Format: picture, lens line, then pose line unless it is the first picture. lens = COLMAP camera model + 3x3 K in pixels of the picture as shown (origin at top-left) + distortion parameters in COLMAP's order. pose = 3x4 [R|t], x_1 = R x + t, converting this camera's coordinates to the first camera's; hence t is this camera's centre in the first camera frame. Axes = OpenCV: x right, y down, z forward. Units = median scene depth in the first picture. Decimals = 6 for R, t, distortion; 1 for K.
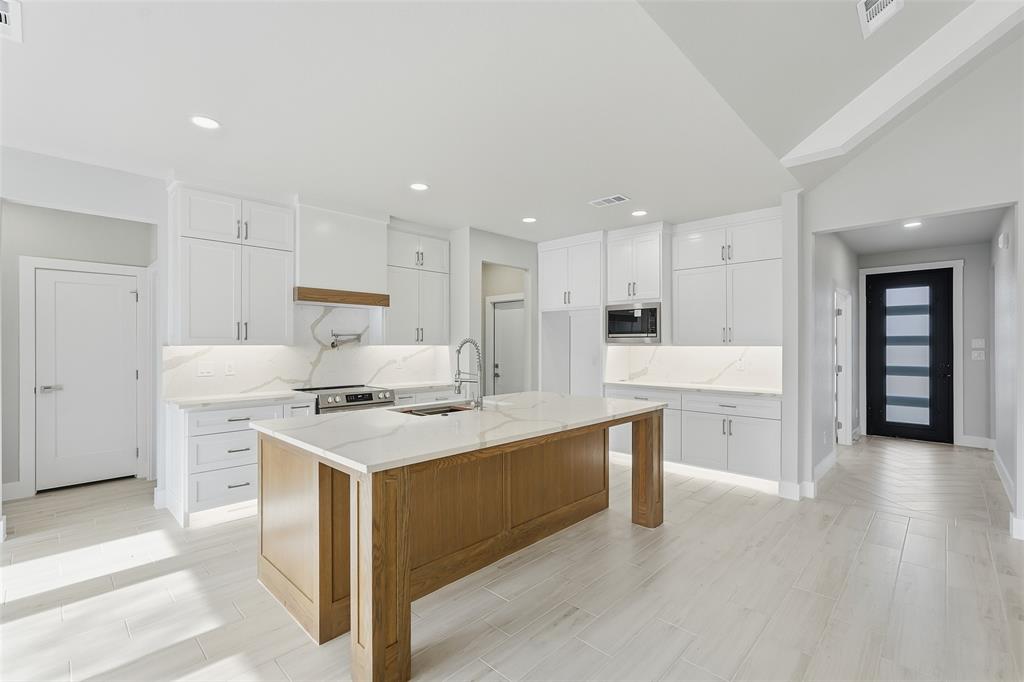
lens RADIAL K [[455.0, 0, 512.6], [0, 455.0, 344.0], [0, 0, 1]] dist [-0.007587, 0.004569]
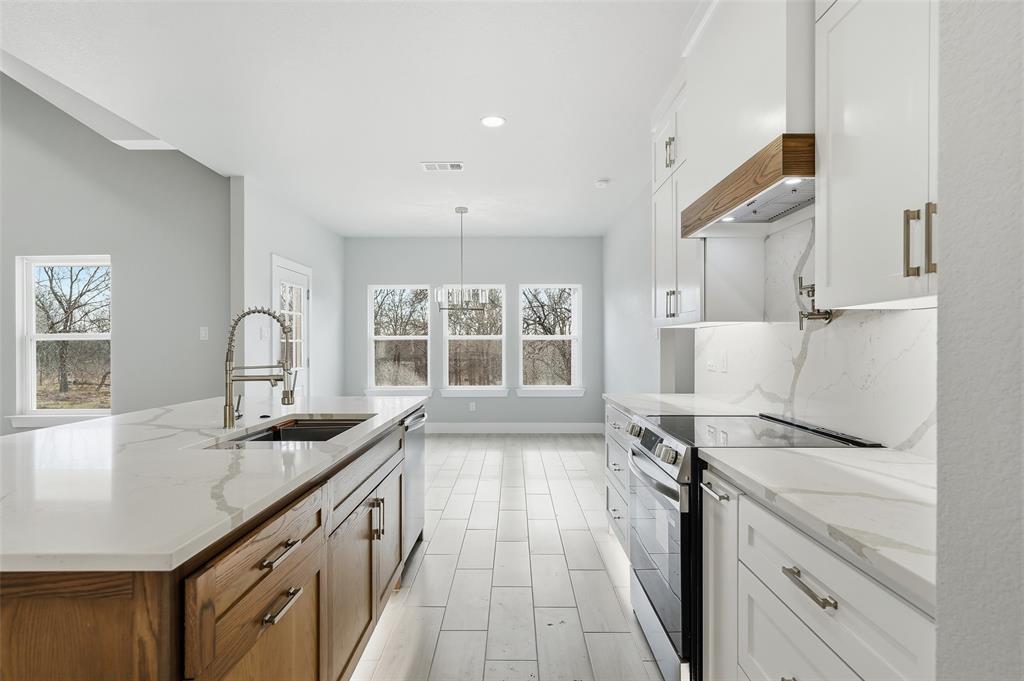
lens RADIAL K [[514.0, 0, 512.0], [0, 514.0, 347.2], [0, 0, 1]] dist [-0.000755, -0.000523]
pose [[-0.720327, 0.005217, -0.693615, 0.078657], [-0.000122, 0.999971, 0.007648, 0.024933], [0.693635, 0.005593, -0.720305, 1.147937]]
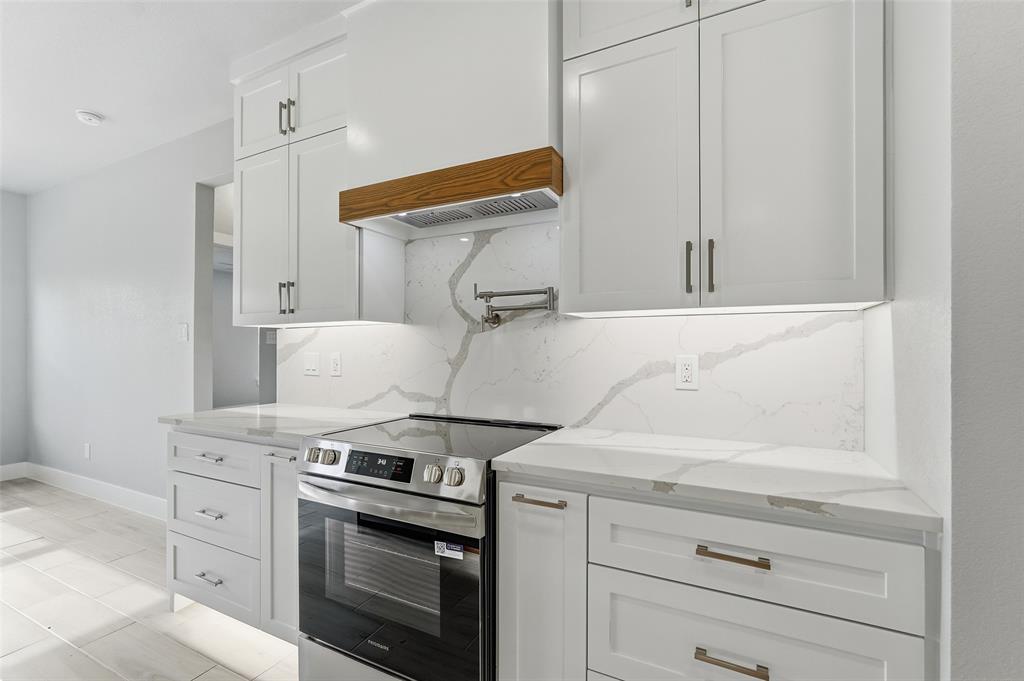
lens RADIAL K [[455.0, 0, 505.8], [0, 455.0, 346.2], [0, 0, 1]] dist [-0.007587, 0.004569]
pose [[0.288722, -0.006374, -0.957392, 0.011567], [0.001214, 0.999979, -0.006291, 0.029368], [0.957412, 0.000654, 0.288724, 0.910214]]
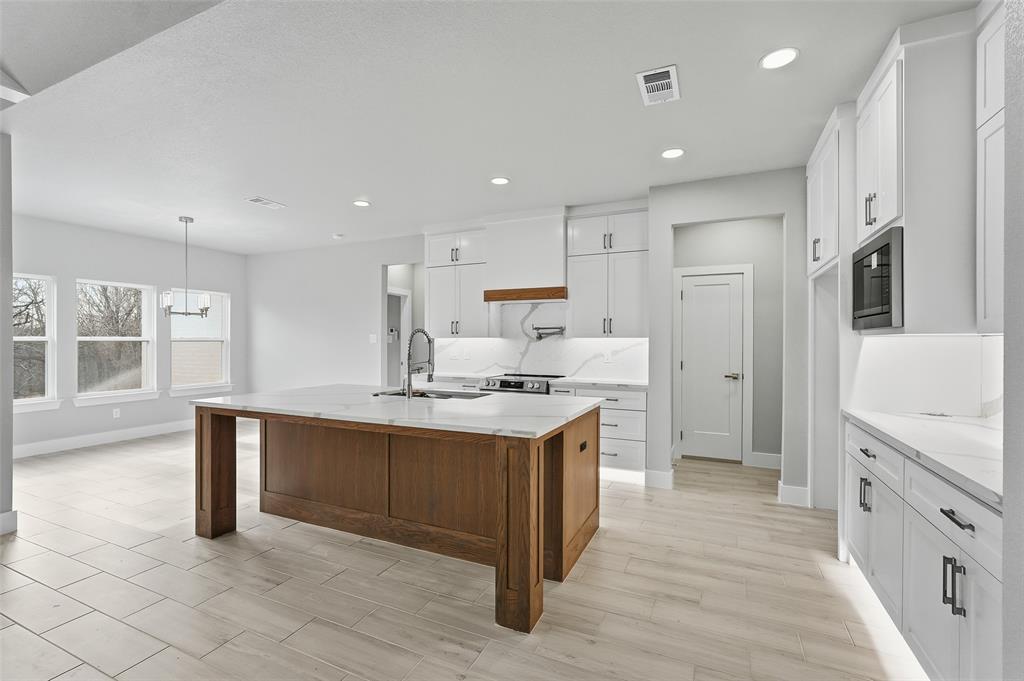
lens RADIAL K [[455.0, 0, 506.8], [0, 455.0, 341.9], [0, 0, 1]] dist [-0.007587, 0.004569]
pose [[0.327891, -0.002388, -0.944712, 0.642083], [-0.002850, 0.999990, -0.003517, 0.016788], [0.944711, 0.003846, 0.327881, 0.575185]]
